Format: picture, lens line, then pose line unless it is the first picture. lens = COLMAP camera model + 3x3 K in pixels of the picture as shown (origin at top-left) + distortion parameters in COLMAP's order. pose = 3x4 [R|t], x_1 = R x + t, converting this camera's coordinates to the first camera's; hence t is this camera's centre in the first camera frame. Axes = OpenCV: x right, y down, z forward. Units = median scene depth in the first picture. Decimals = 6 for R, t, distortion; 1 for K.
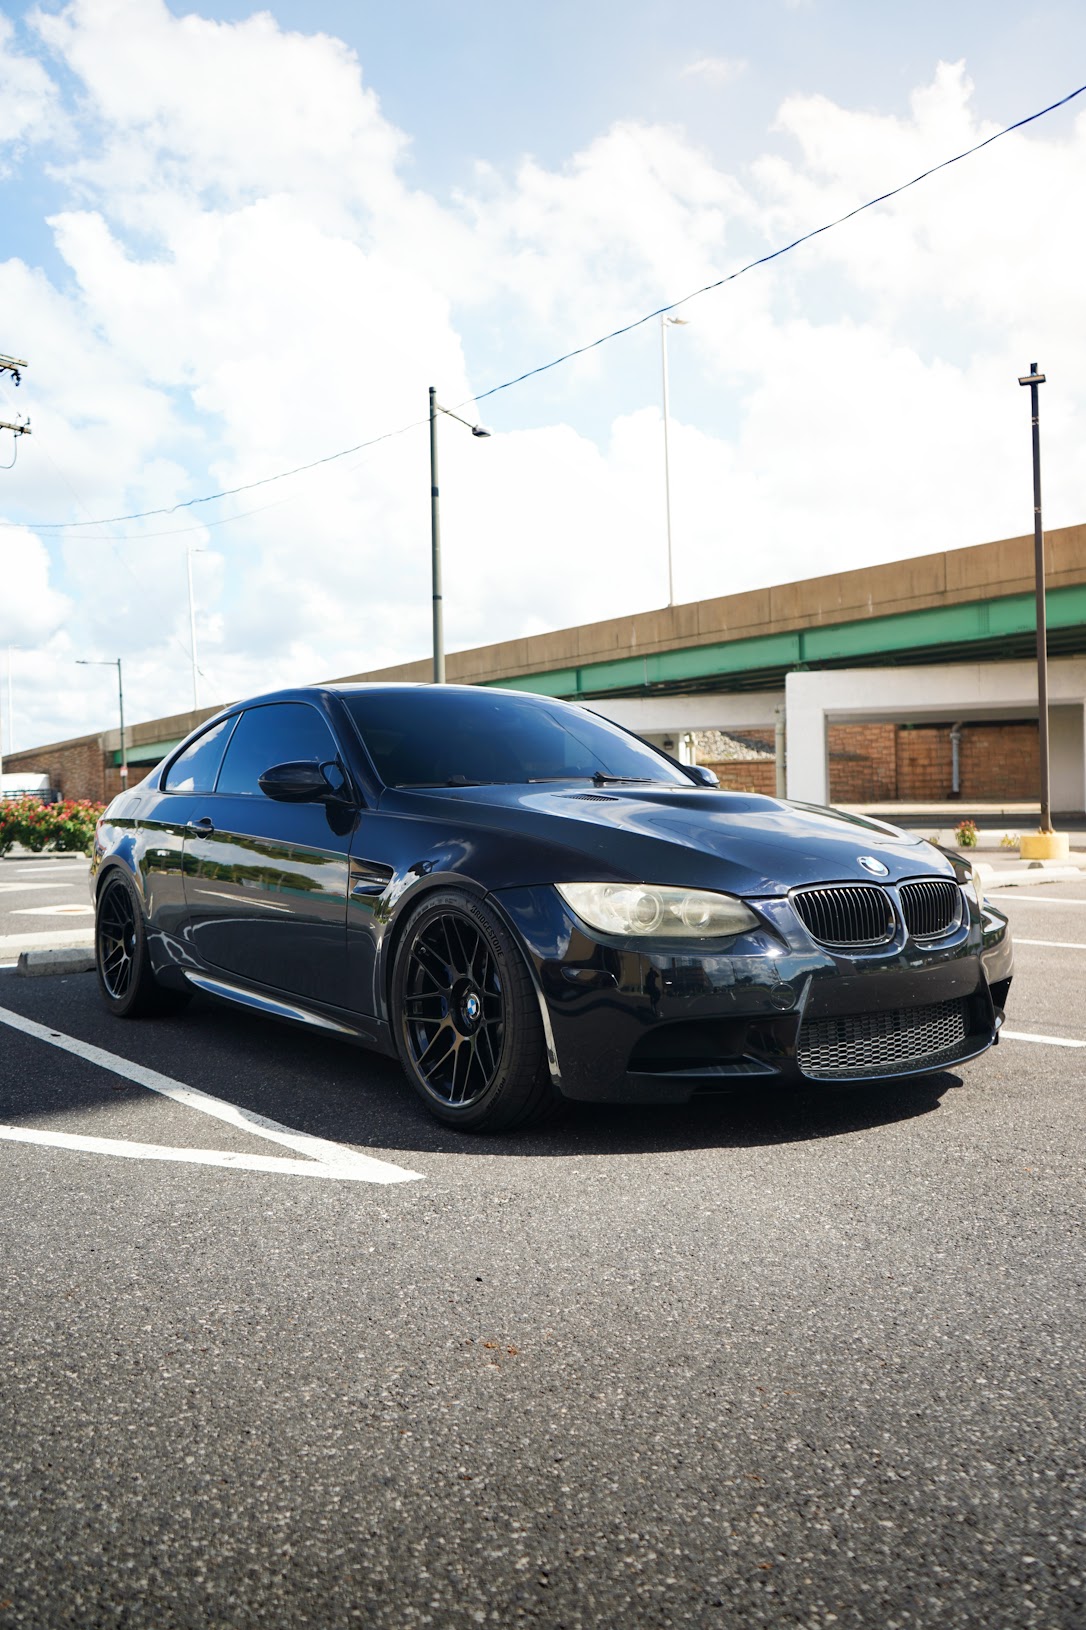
lens RADIAL K [[1339.9, 0, 543.0], [0, 1339.9, 815.0], [0, 0, 1]] dist [0.012504, 0.017221]
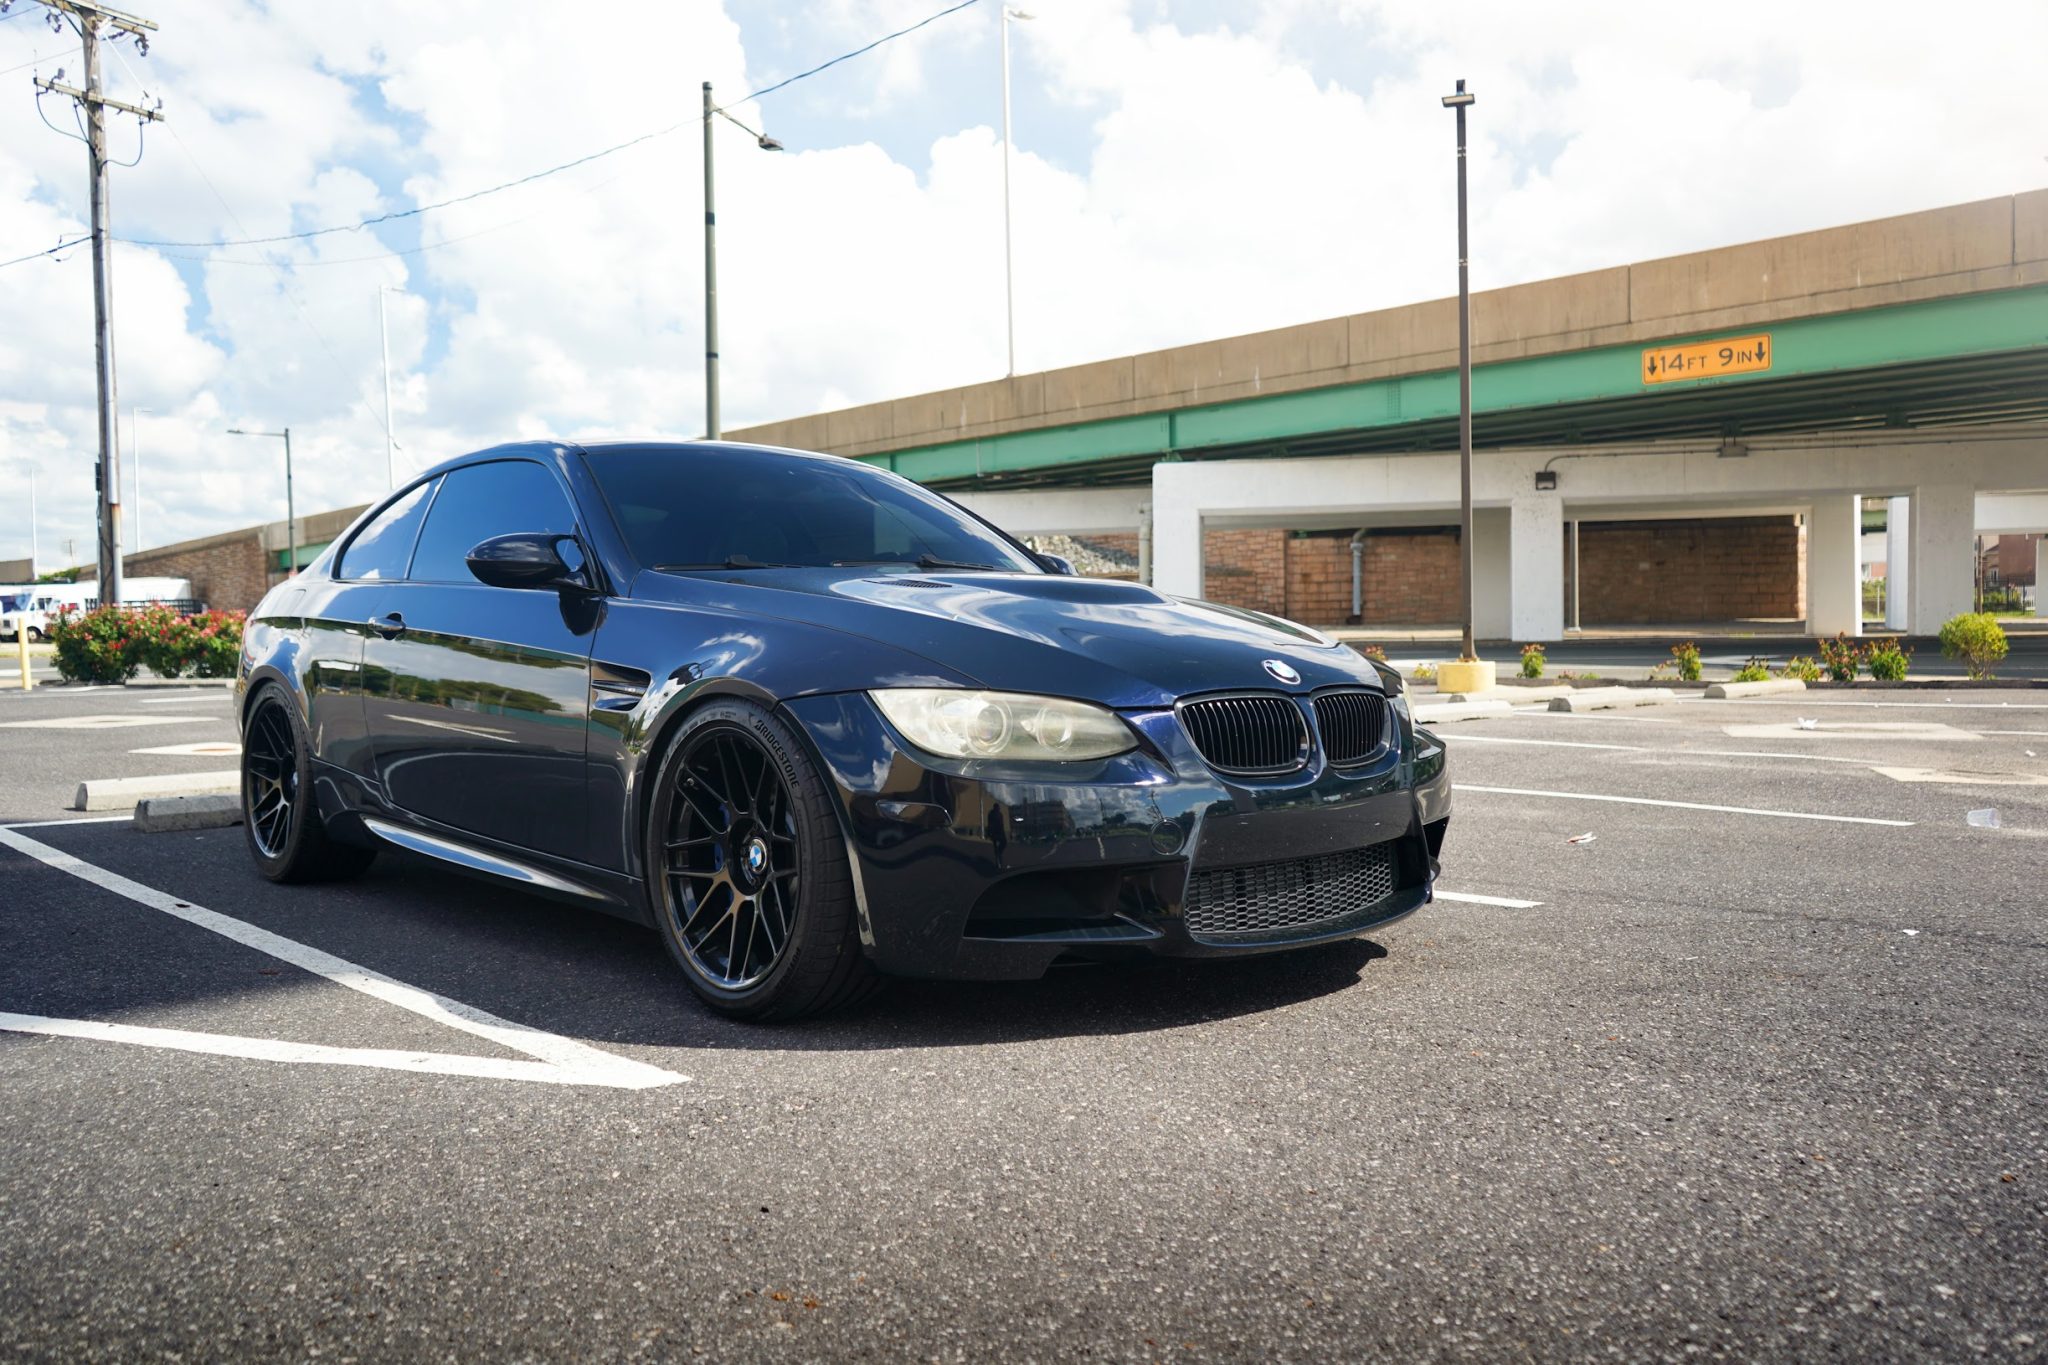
lens RADIAL K [[1681.8, 0, 1024.0], [0, 1681.8, 682.5], [0, 0, 1]] dist [0.008175, 0.007555]
pose [[0.994397, 0.007277, 0.105455, -0.003696], [-0.009704, 0.999699, 0.022518, 0.022676], [-0.105259, -0.023415, 0.994169, 0.048978]]
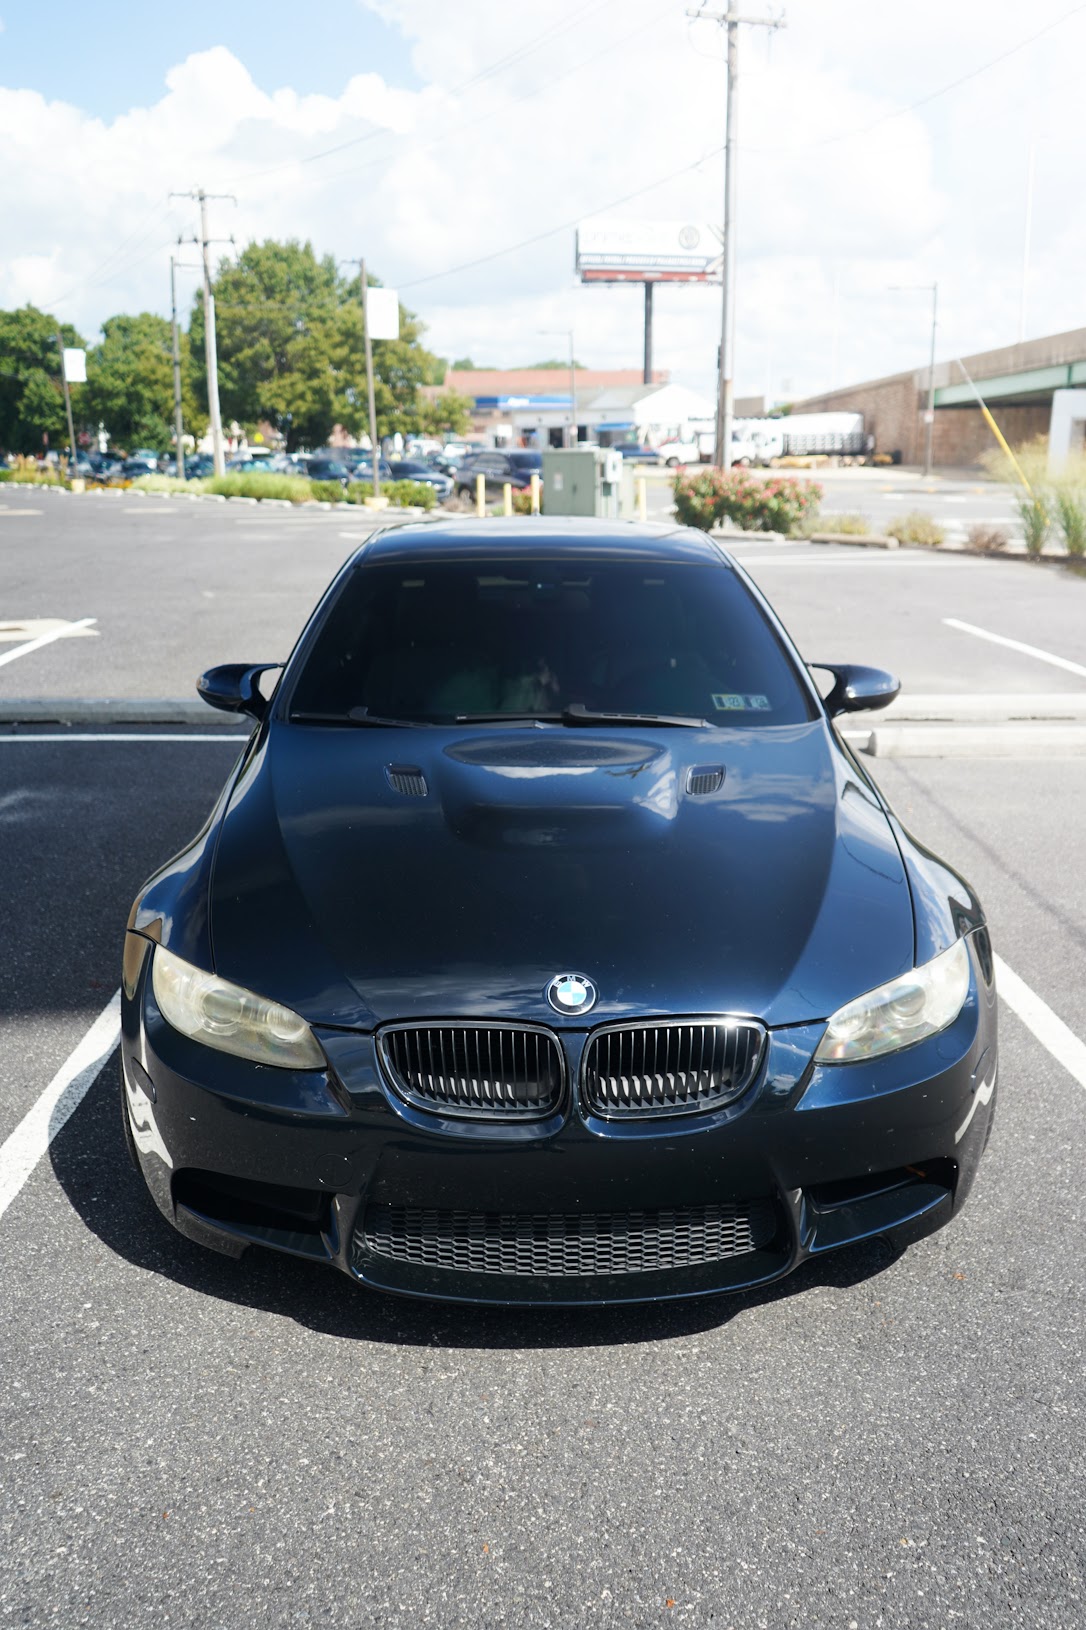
lens RADIAL K [[1433.0, 0, 566.5], [0, 1433.0, 843.9], [0, 0, 1]] dist [0.021756, 0.002033]
pose [[0.828099, 0.172942, -0.533239, 0.576672], [-0.022766, 0.960813, 0.276260, -0.215776], [0.560120, -0.216631, 0.799585, 0.433387]]
